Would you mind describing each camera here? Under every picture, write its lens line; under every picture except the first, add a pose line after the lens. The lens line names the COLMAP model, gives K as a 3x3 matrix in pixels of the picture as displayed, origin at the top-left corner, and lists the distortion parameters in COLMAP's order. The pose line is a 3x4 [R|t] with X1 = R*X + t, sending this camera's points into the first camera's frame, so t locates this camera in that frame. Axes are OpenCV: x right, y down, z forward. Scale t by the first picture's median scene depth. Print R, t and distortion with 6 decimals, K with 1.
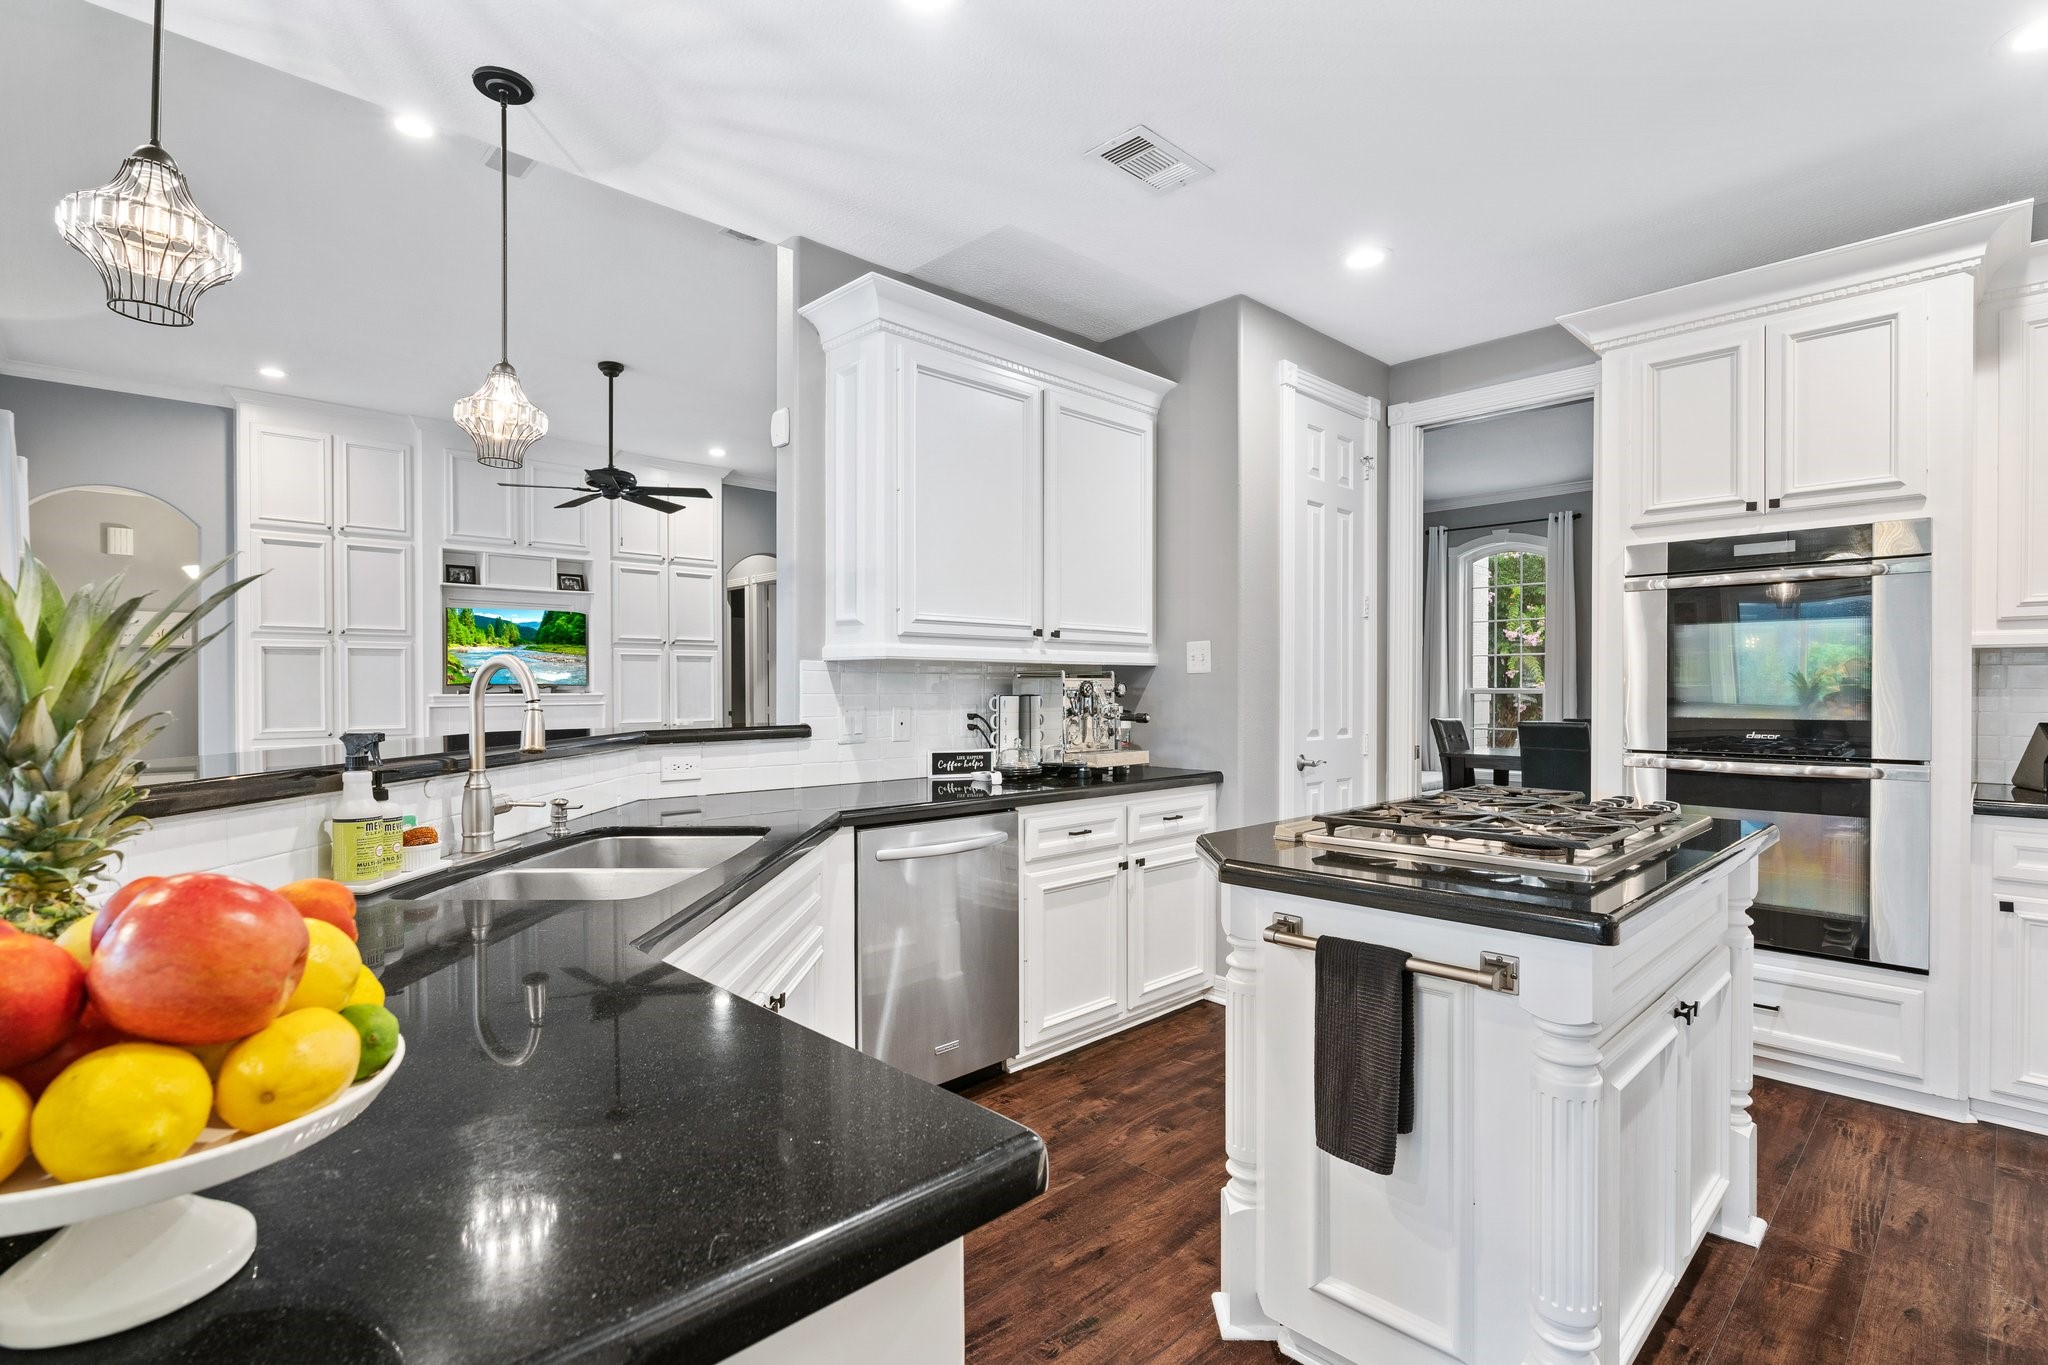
lens RADIAL K [[973.2, 0, 1027.5], [0, 973.2, 690.7], [0, 0, 1]] dist [0.001082, 0.001069]
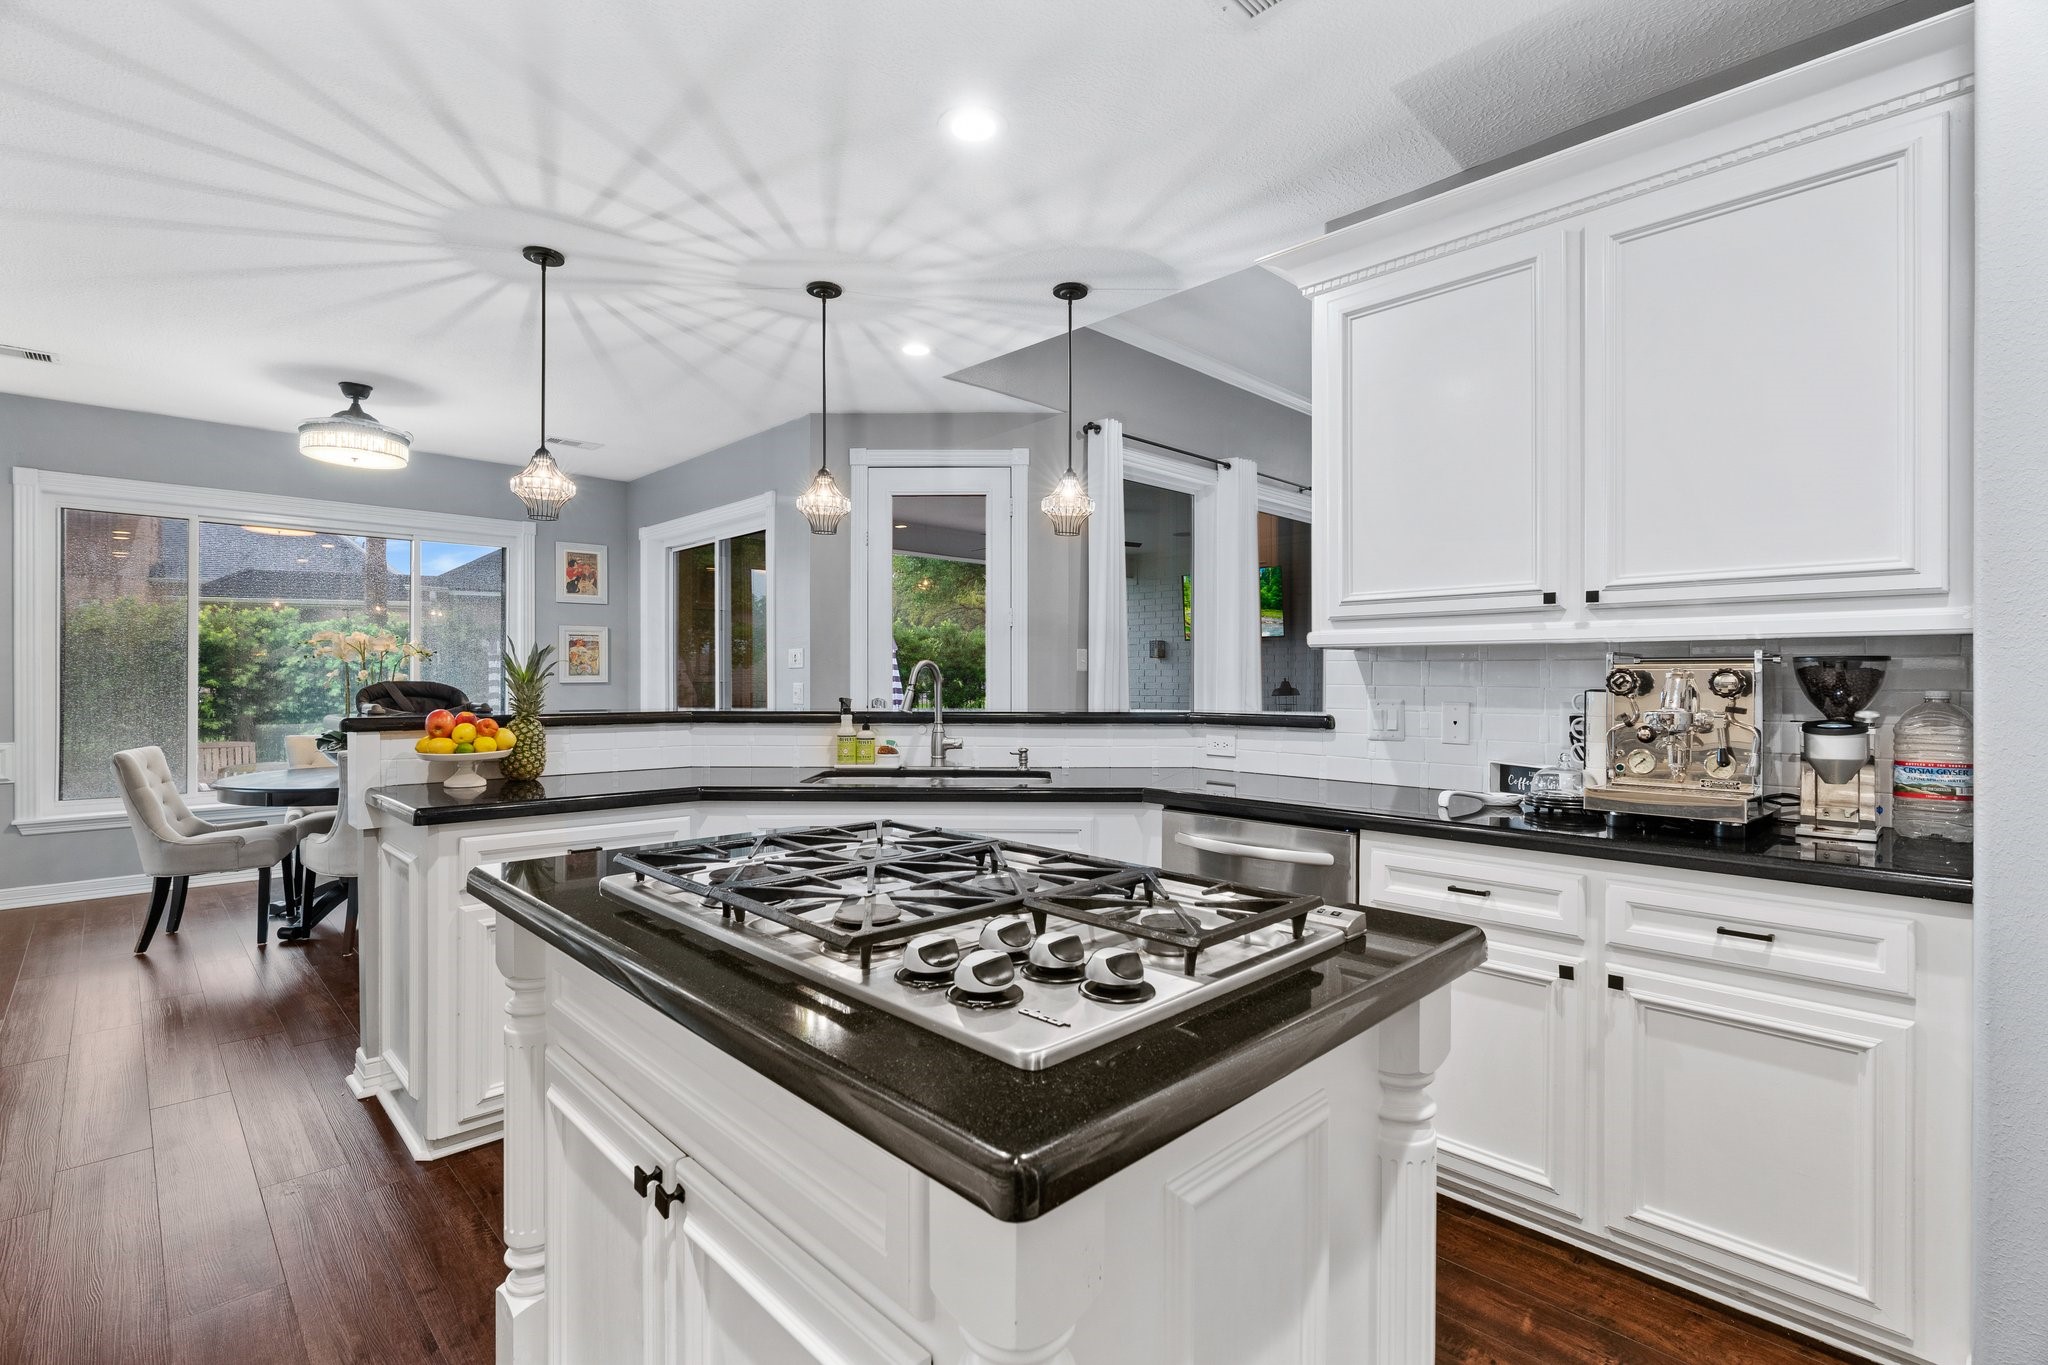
lens RADIAL K [[939.2, 0, 1022.6], [0, 939.2, 673.3], [0, 0, 1]] dist [-0.001141, -0.000098]
pose [[0.001185, -0.003222, -0.999994, 0.797527], [-0.004251, 0.999986, -0.003227, -0.004188], [0.999990, 0.004254, 0.001171, 0.764818]]
